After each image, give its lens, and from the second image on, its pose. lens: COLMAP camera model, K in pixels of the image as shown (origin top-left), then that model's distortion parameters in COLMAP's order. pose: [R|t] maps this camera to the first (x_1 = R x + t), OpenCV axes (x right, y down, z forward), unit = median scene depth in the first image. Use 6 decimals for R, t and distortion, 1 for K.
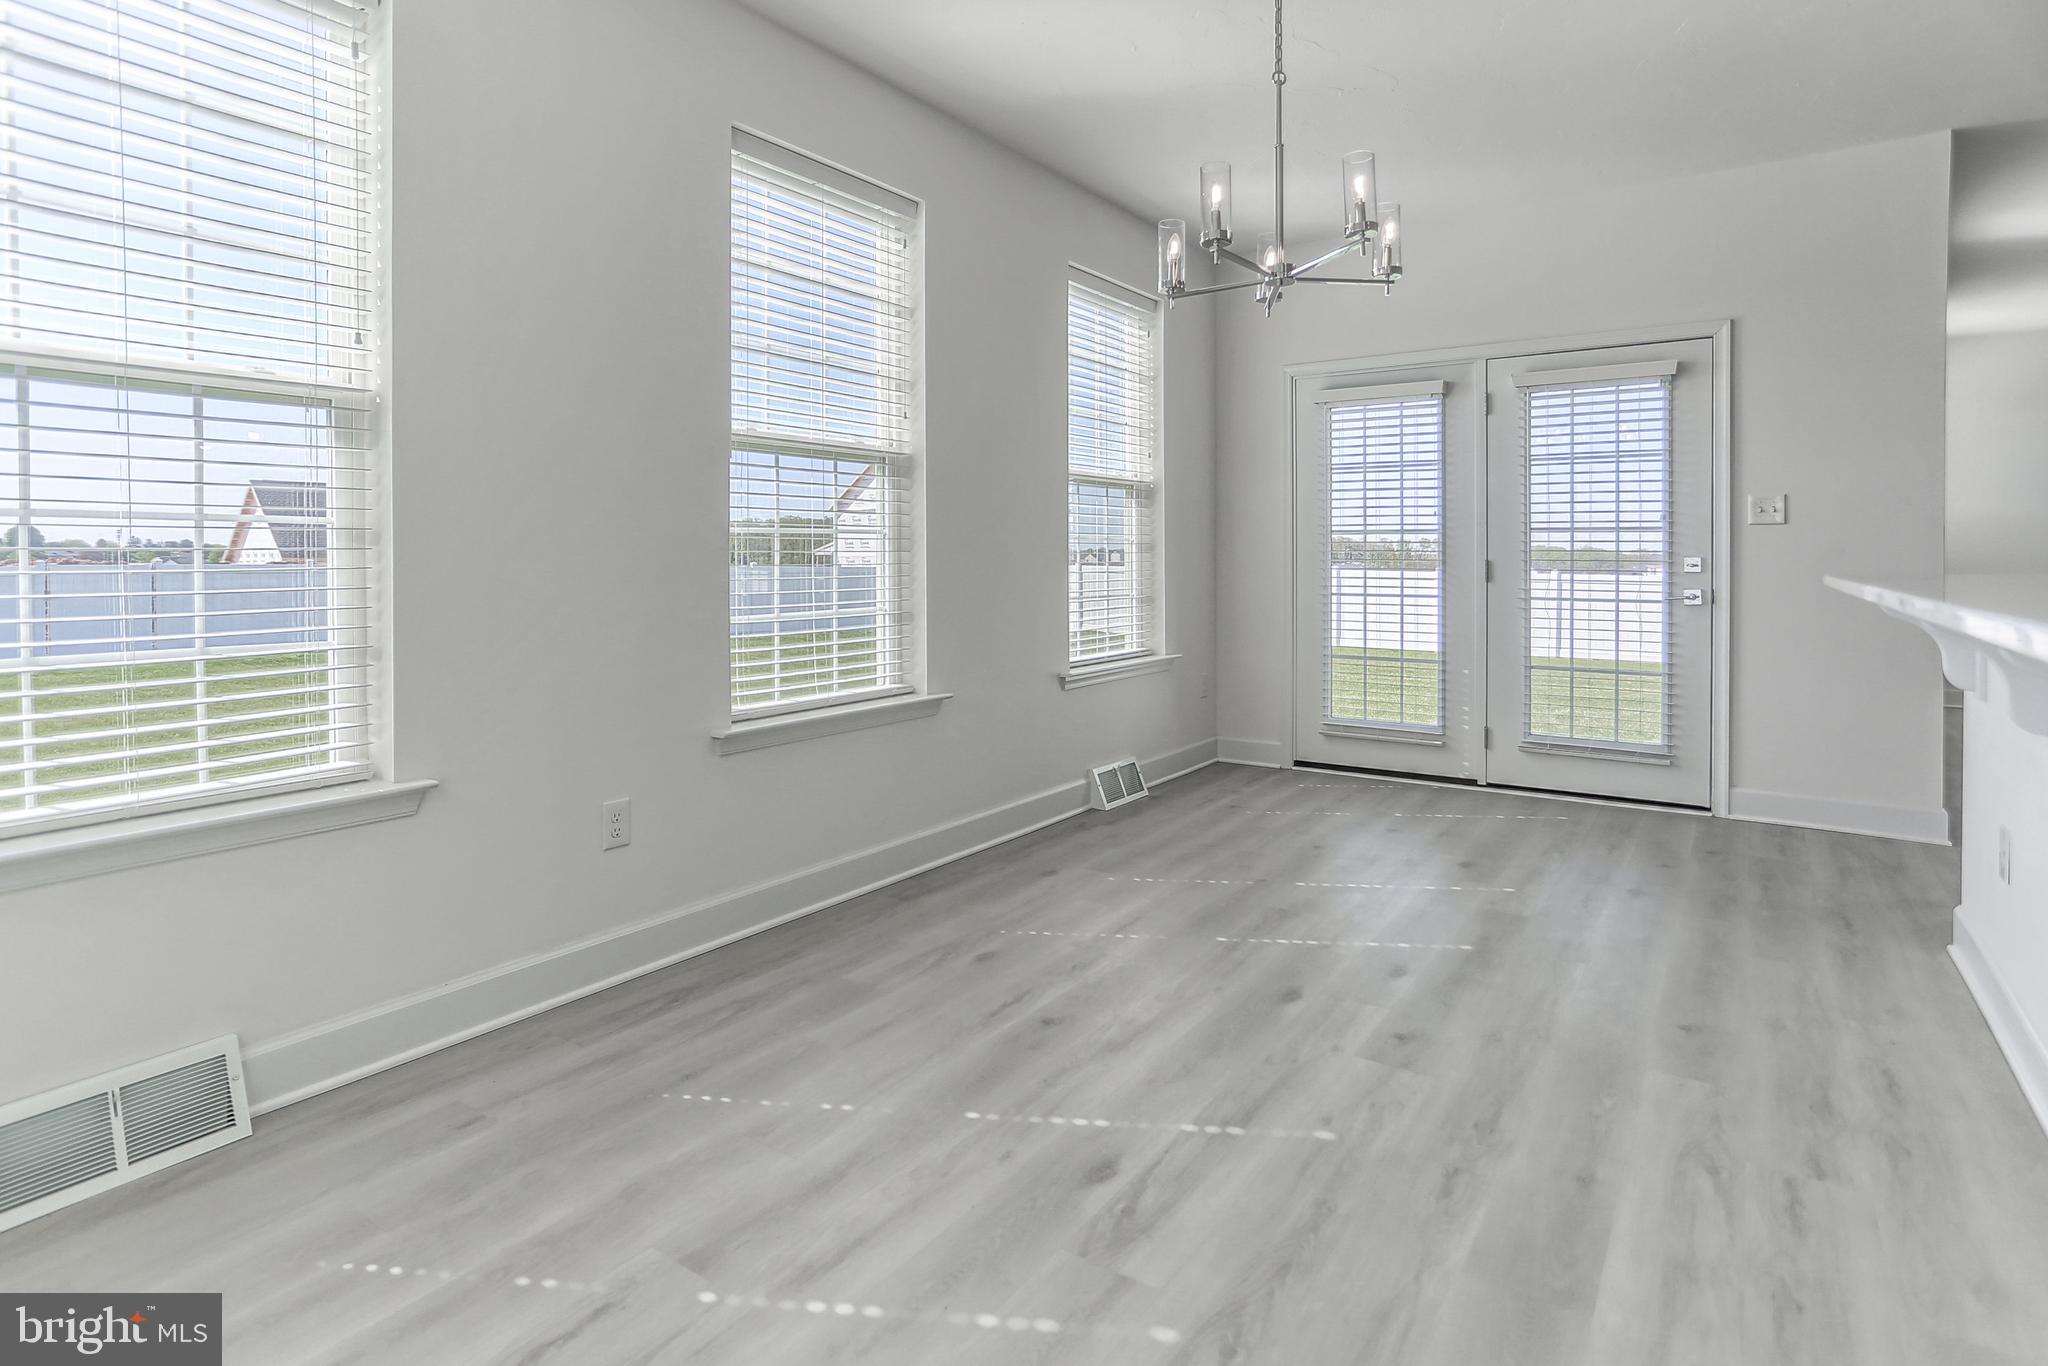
lens RADIAL K [[1056.5, 0, 1033.5], [0, 1056.5, 581.6], [0, 0, 1]] dist [-0.033439, 0.016129]
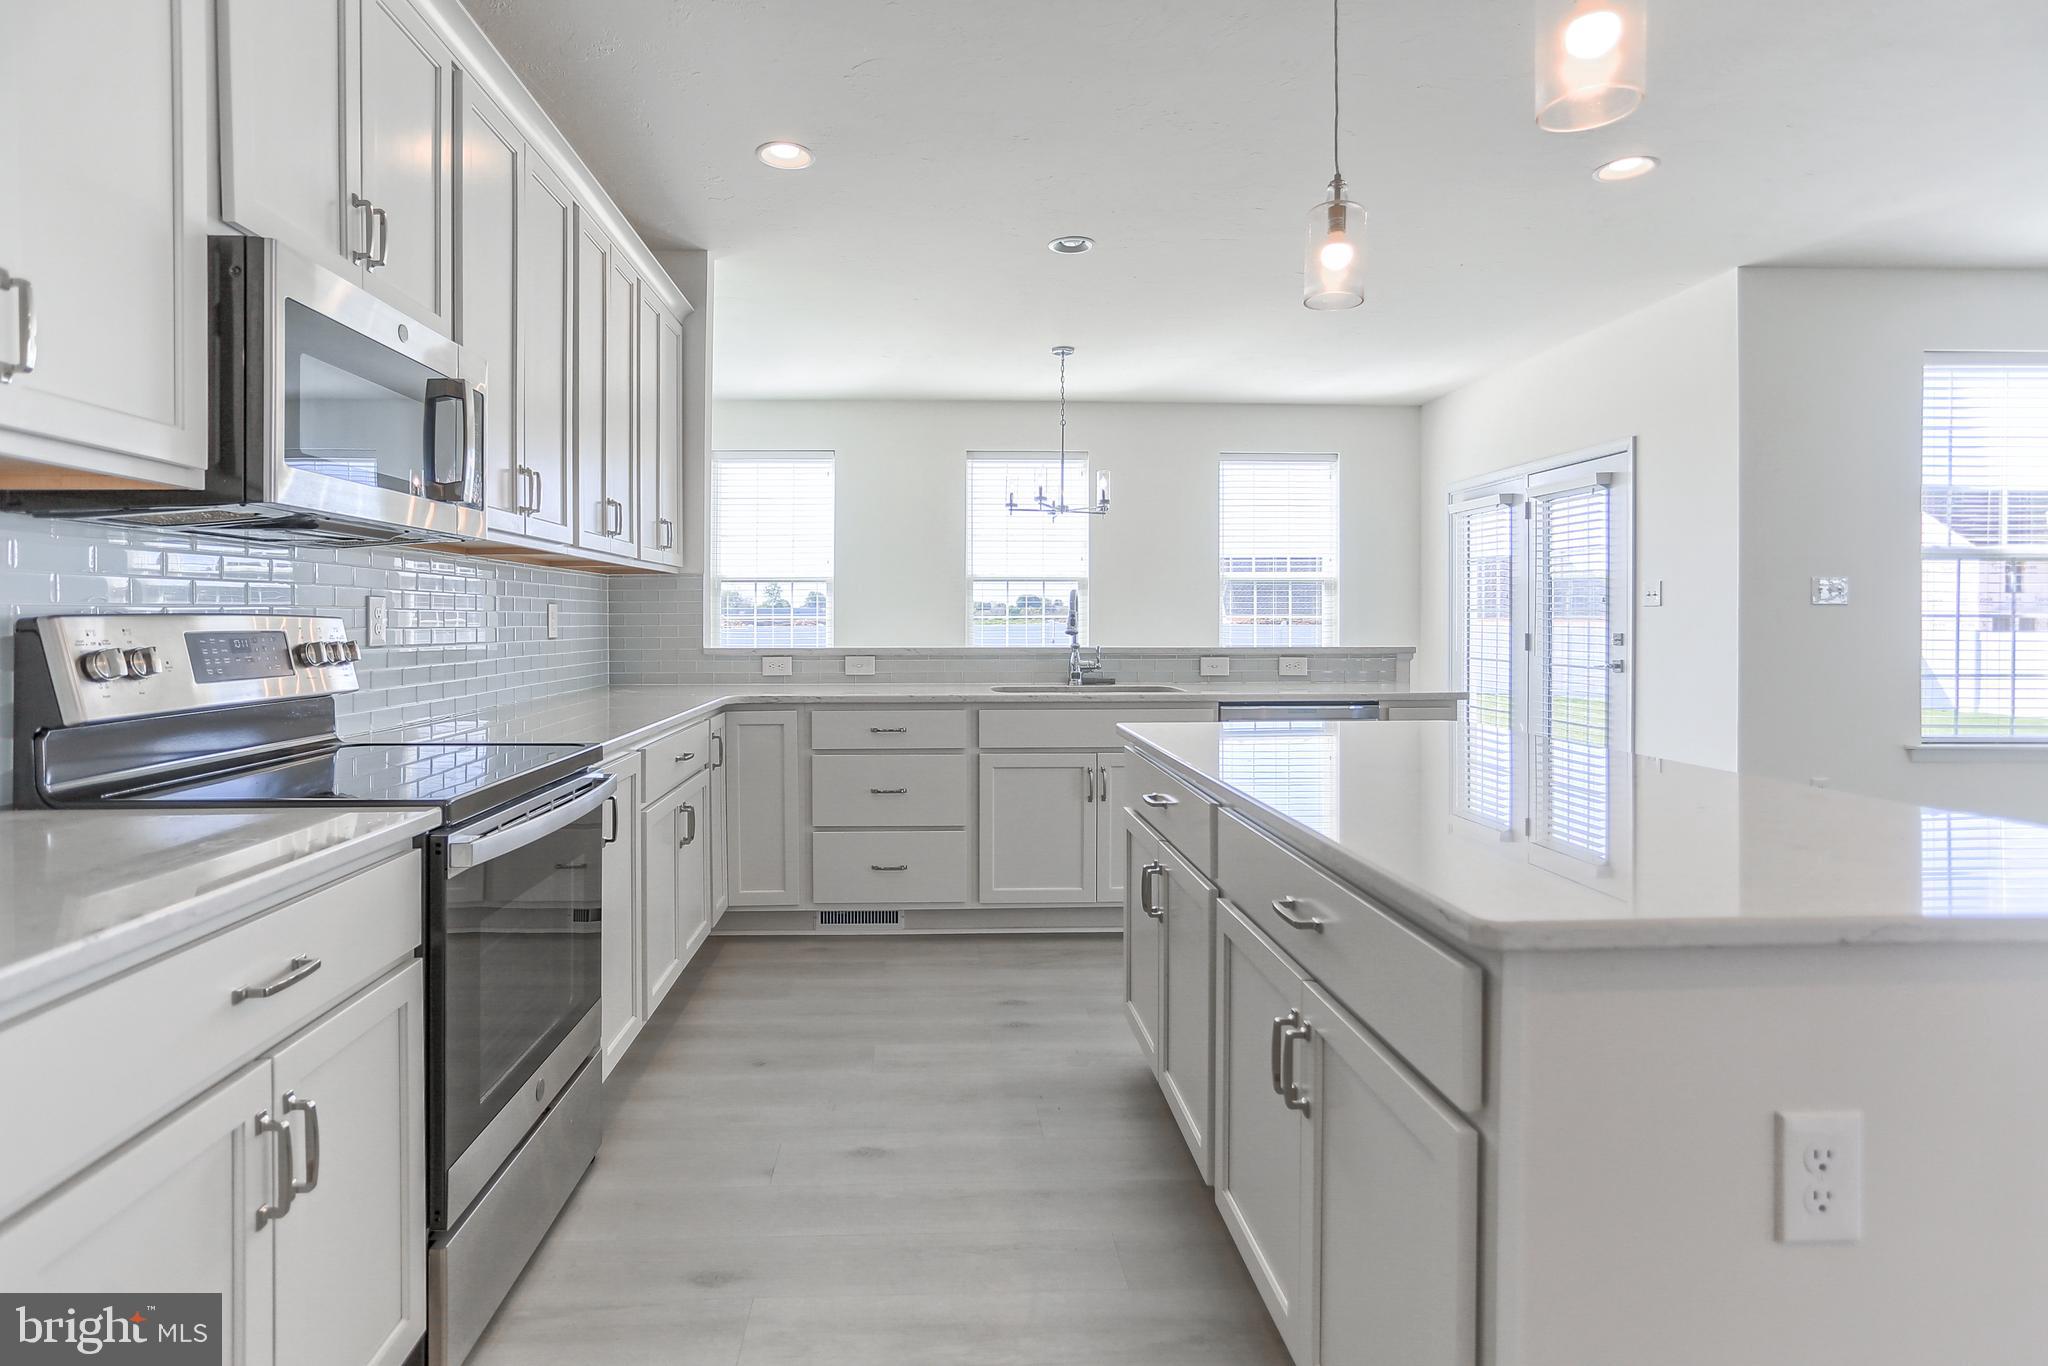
lens RADIAL K [[1056.5, 0, 994.9], [0, 1056.5, 622.2], [0, 0, 1]] dist [-0.033439, 0.016129]
pose [[0.607772, 0.006497, -0.794085, 2.196951], [-0.021729, 0.999728, -0.008451, -0.020171], [0.793814, 0.022391, 0.607748, -0.560192]]
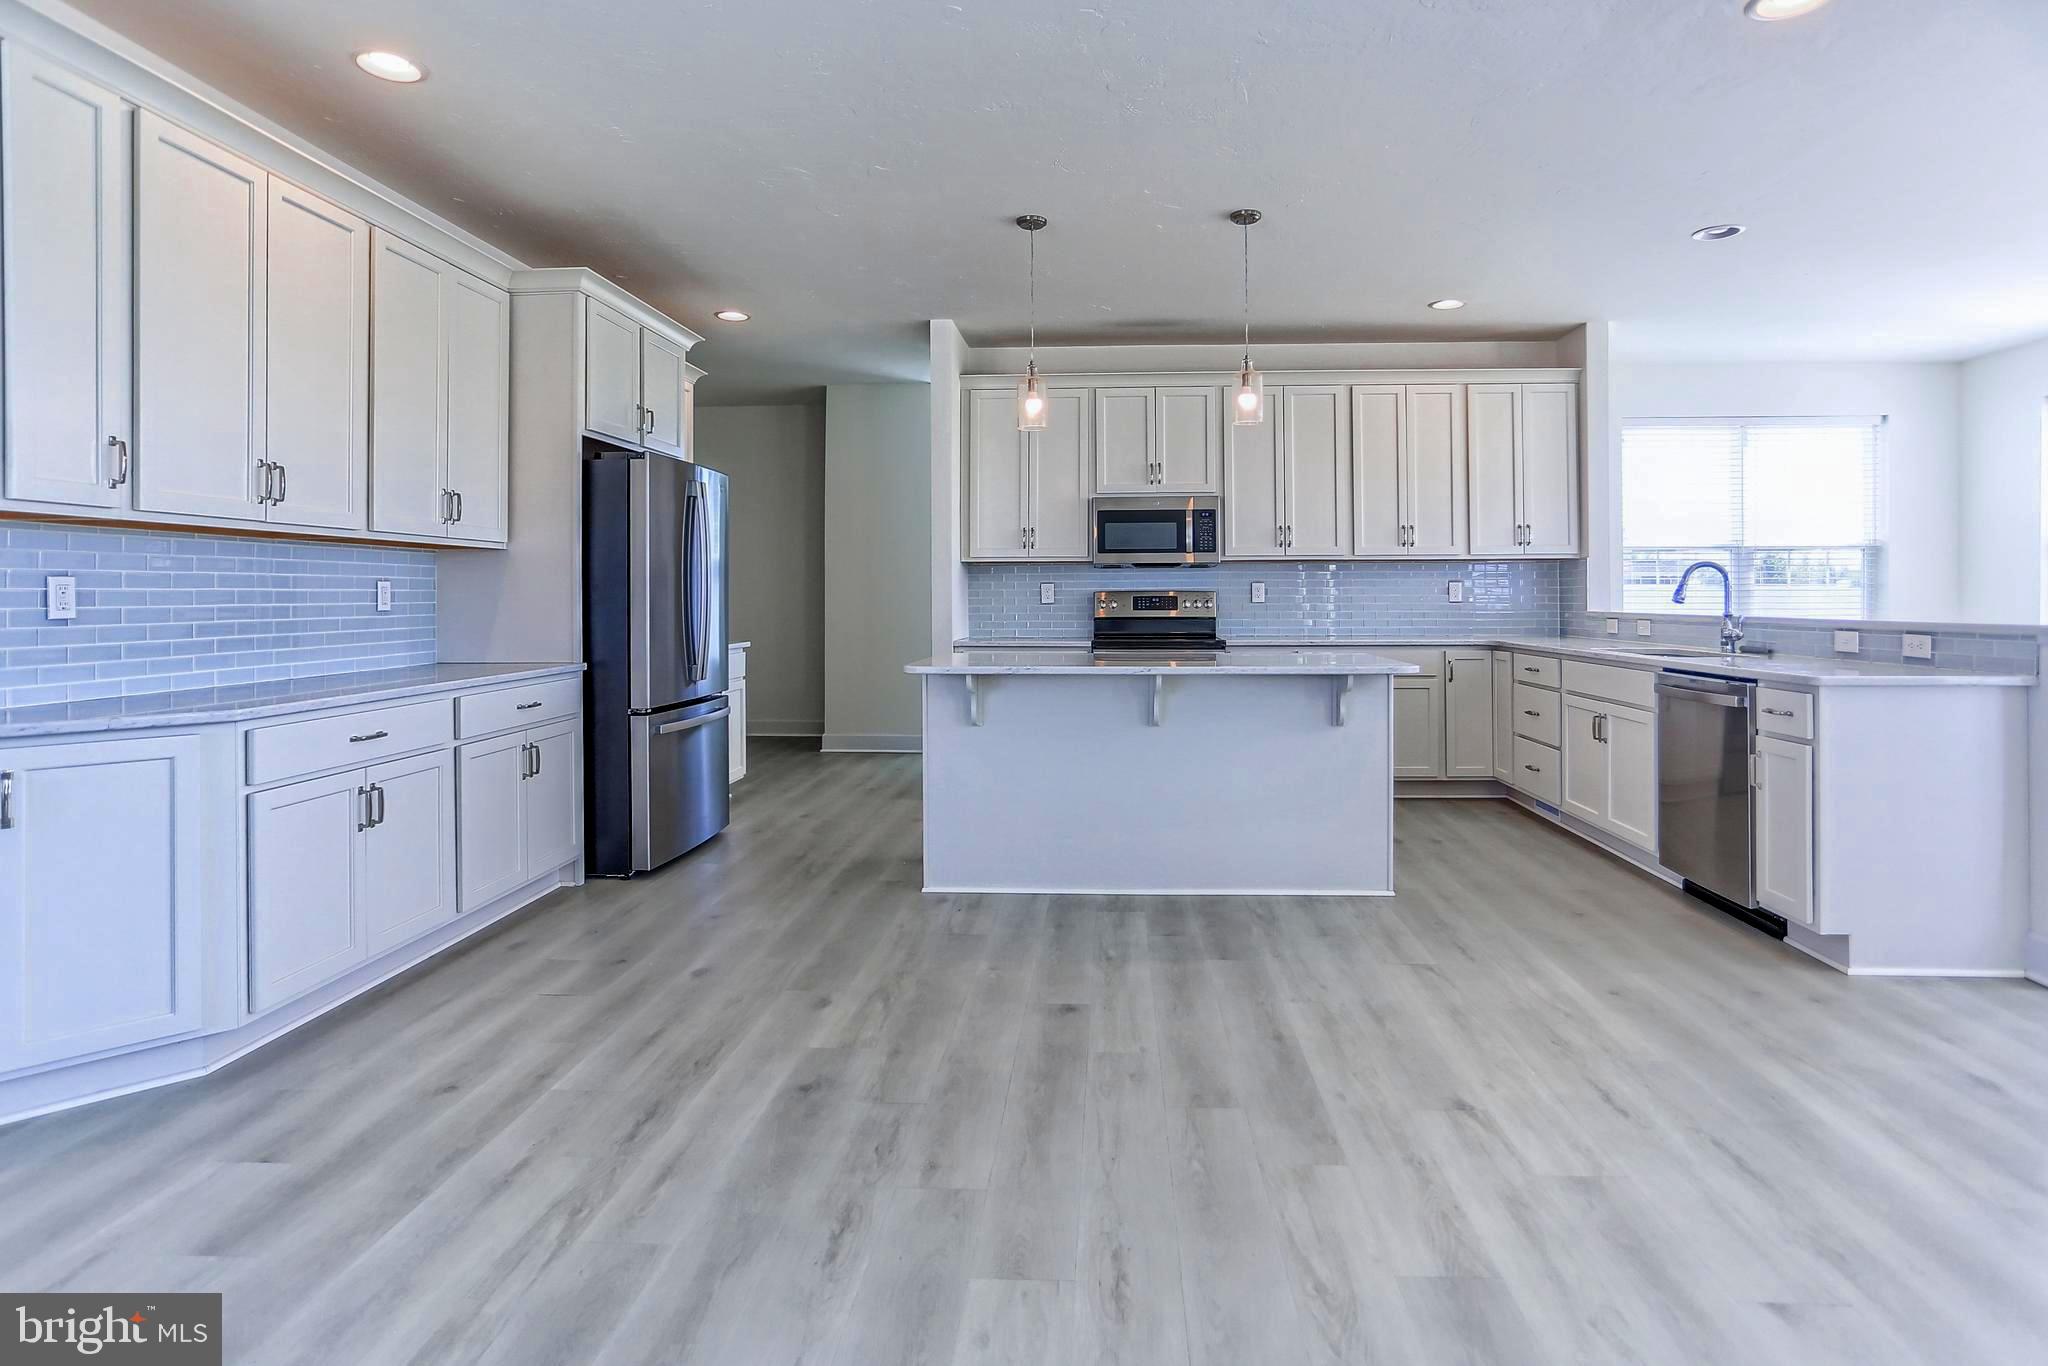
lens RADIAL K [[1056.5, 0, 1067.6], [0, 1056.5, 585.3], [0, 0, 1]] dist [-0.033439, 0.016129]
pose [[-0.844000, 0.003780, -0.536330, 2.862012], [-0.004477, 0.999891, 0.014092, -0.072963], [0.536324, 0.014295, -0.843891, 1.646547]]
